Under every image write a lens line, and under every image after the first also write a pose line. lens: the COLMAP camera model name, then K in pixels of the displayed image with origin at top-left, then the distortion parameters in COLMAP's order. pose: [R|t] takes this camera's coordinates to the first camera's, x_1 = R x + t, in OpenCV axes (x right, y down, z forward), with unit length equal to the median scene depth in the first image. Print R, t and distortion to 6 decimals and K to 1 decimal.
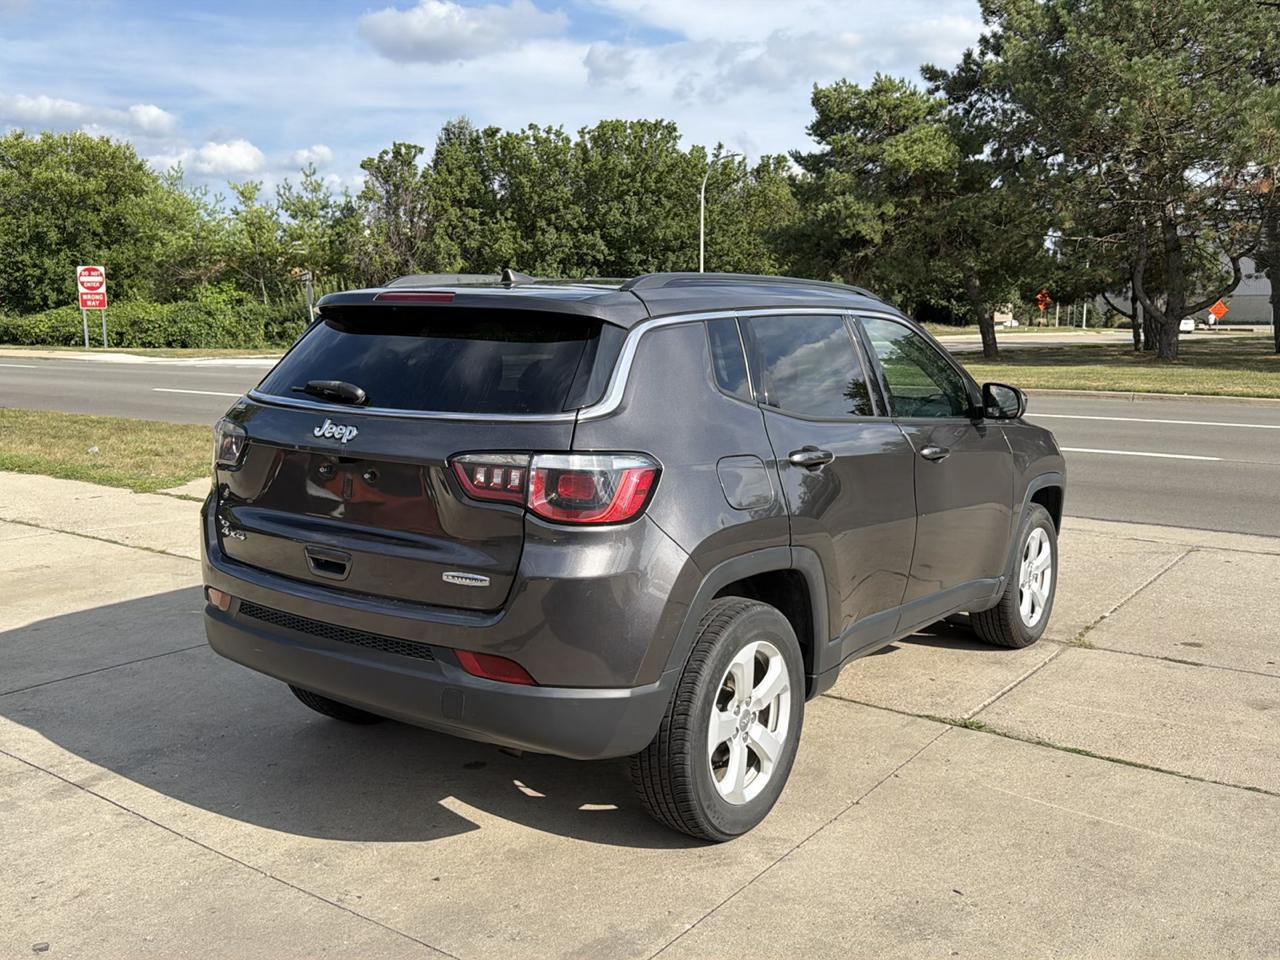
lens RADIAL K [[1143.2, 0, 644.2], [0, 1143.2, 482.7], [0, 0, 1]] dist [0.079629, -0.146498]
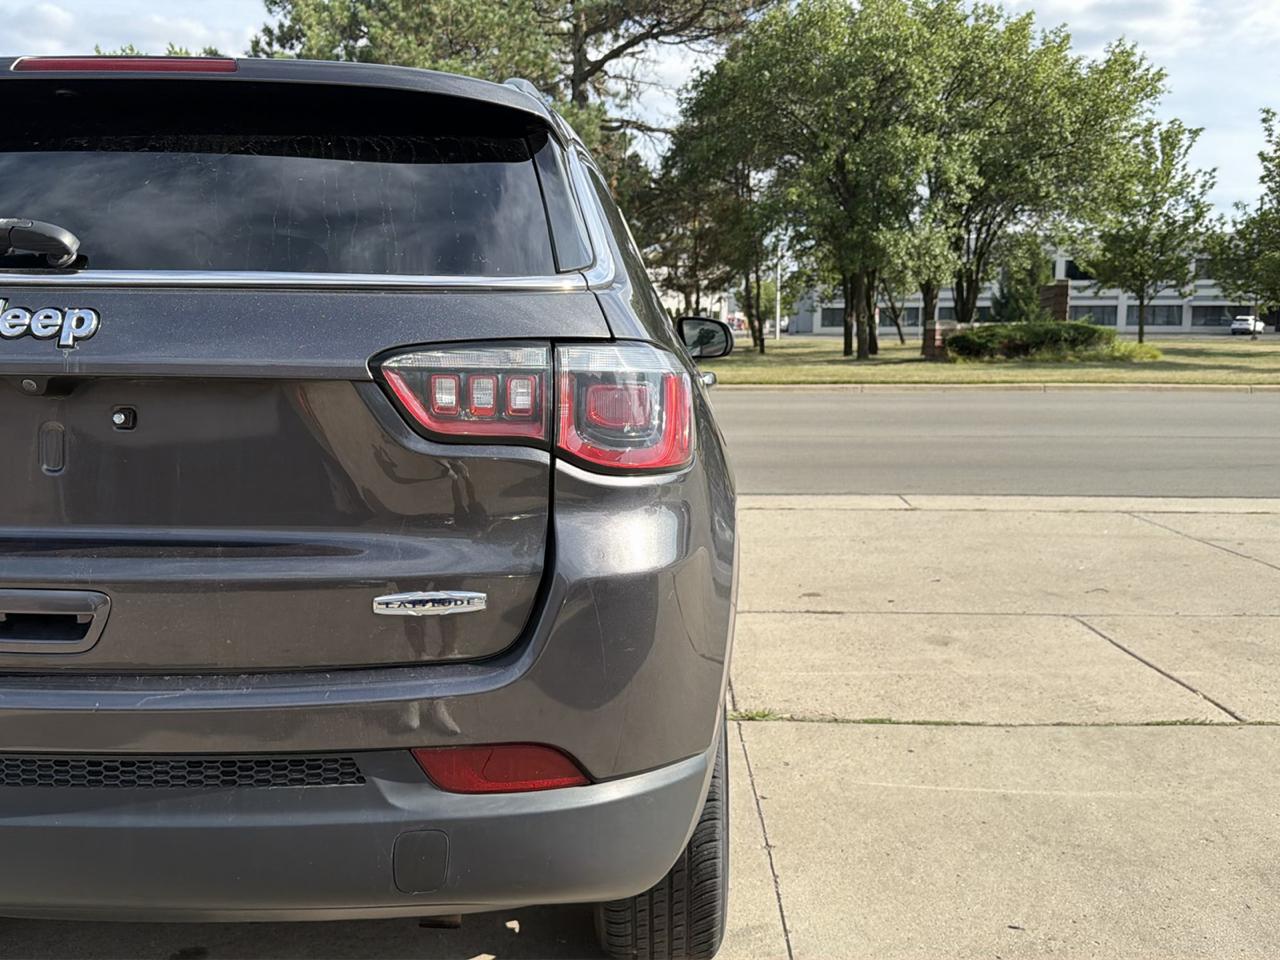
lens RADIAL K [[1143.2, 0, 642.2], [0, 1143.2, 488.5], [0, 0, 1]] dist [0.079629, -0.146498]
pose [[0.823040, -0.081133, 0.562158, -0.033285], [0.081961, 0.996351, 0.023801, 0.002834], [-0.562038, 0.026486, 0.826687, 0.050348]]
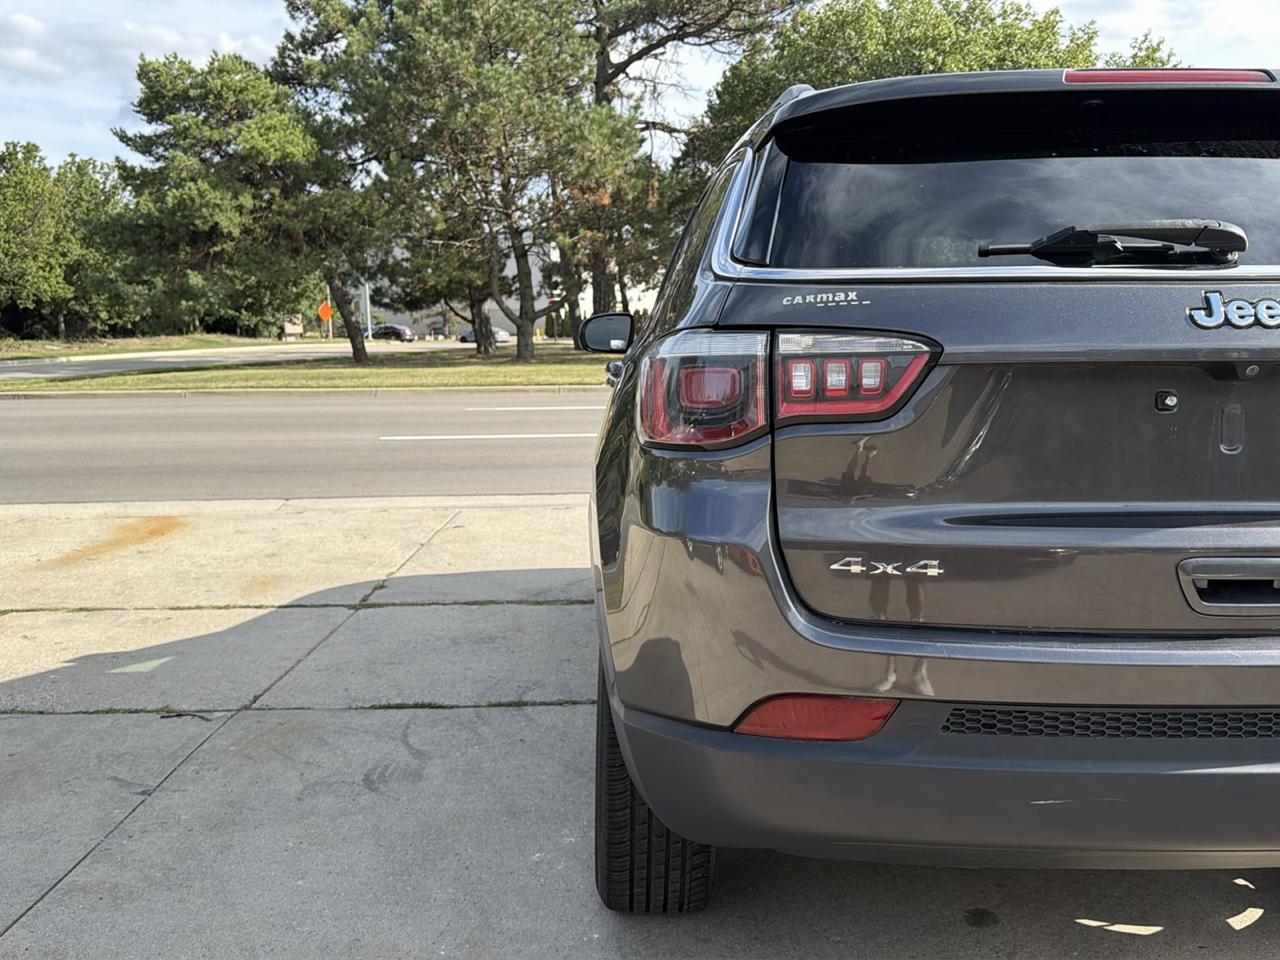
lens RADIAL K [[1143.2, 0, 641.6], [0, 1143.2, 490.3], [0, 0, 1]] dist [0.079629, -0.146498]
pose [[0.816093, -0.094152, 0.570200, -0.077568], [0.097138, 0.994950, 0.025260, -0.000541], [-0.569699, 0.034774, 0.821118, 0.074049]]
